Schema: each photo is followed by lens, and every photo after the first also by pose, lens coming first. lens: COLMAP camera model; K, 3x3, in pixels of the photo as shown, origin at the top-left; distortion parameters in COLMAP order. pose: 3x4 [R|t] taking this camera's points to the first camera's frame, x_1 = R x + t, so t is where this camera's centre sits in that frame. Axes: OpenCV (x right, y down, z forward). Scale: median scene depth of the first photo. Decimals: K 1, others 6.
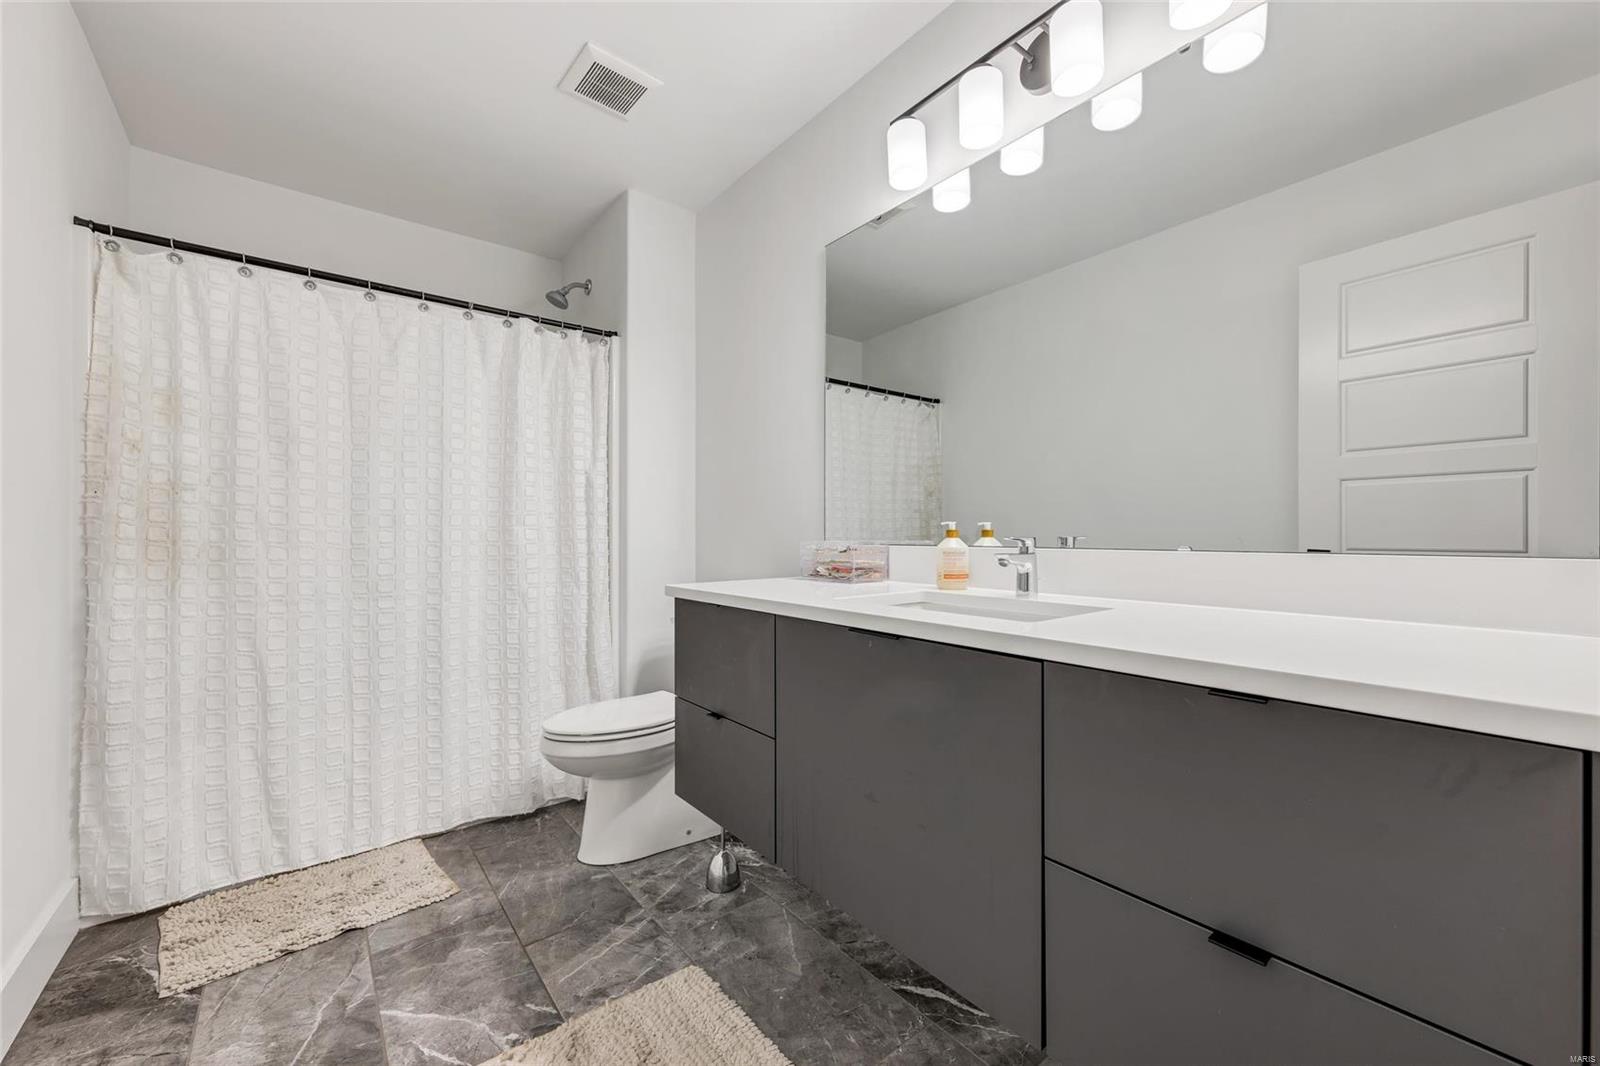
lens RADIAL K [[634.3, 0, 804.0], [0, 634.3, 533.2], [0, 0, 1]] dist [0.010481, 0.000037]
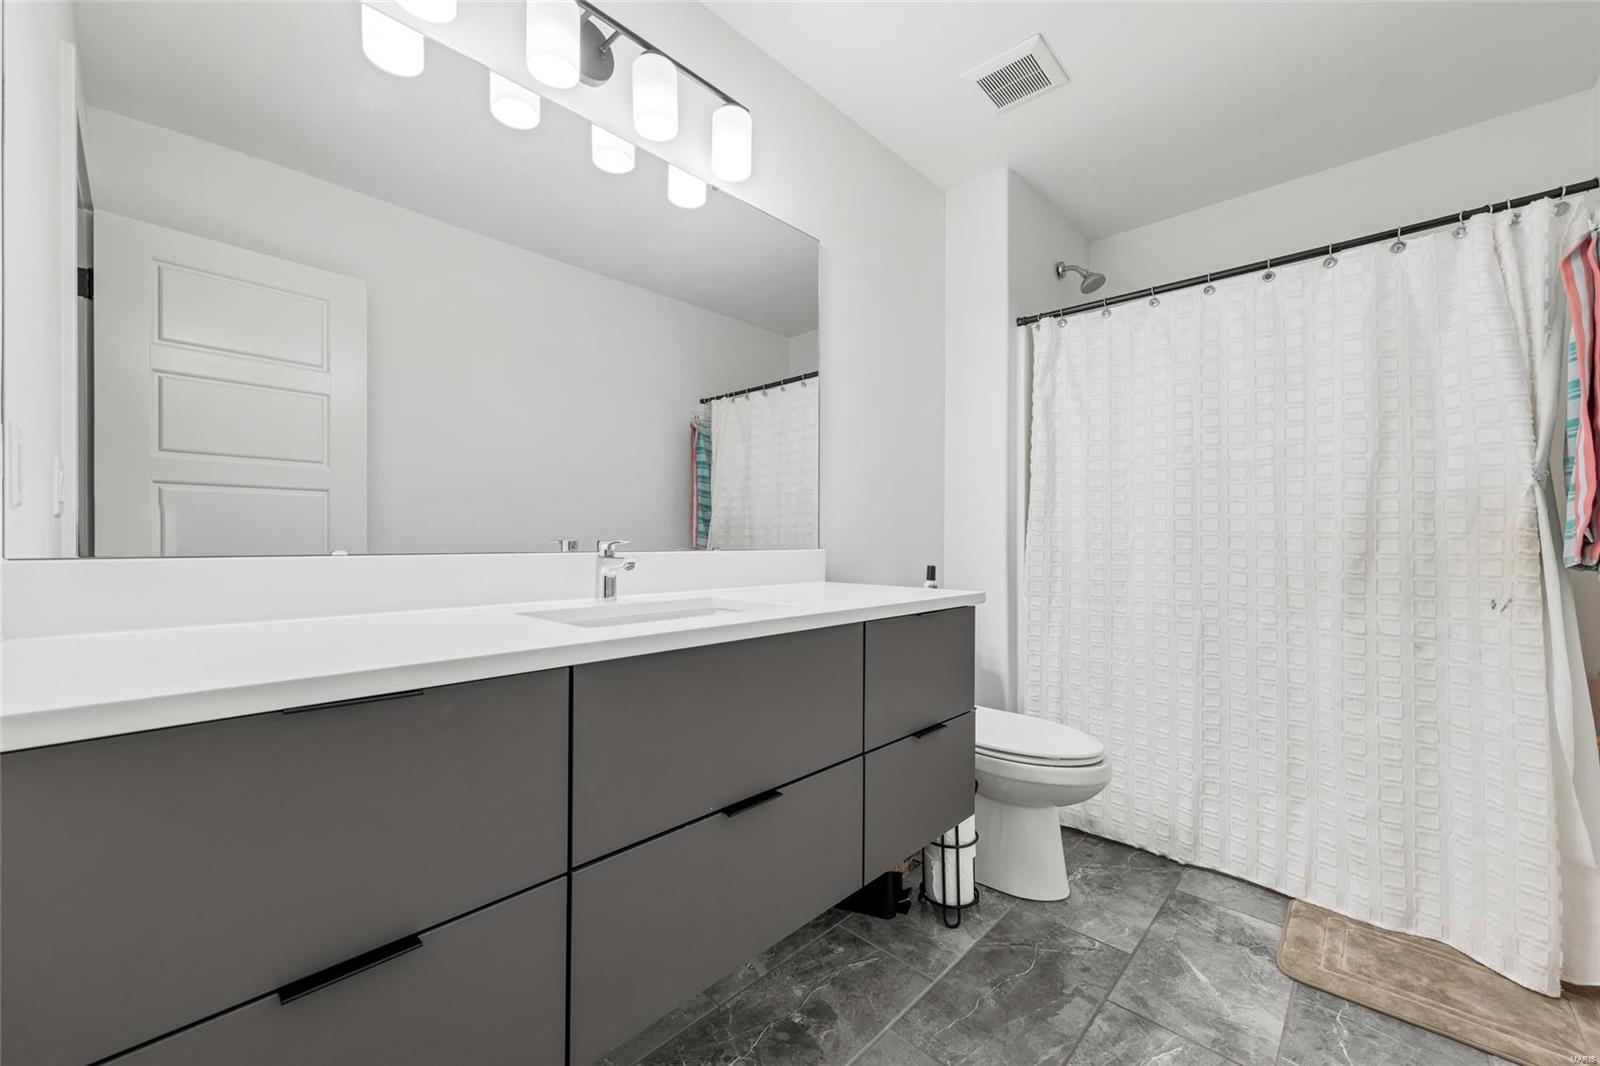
lens RADIAL K [[634.3, 0, 804.0], [0, 634.3, 533.2], [0, 0, 1]] dist [0.010481, 0.000037]
pose [[-0.157635, 0.010035, 0.987447, -0.673370], [-0.006839, 0.999913, -0.011254, 0.004520], [-0.987474, -0.008527, -0.157552, 0.858619]]
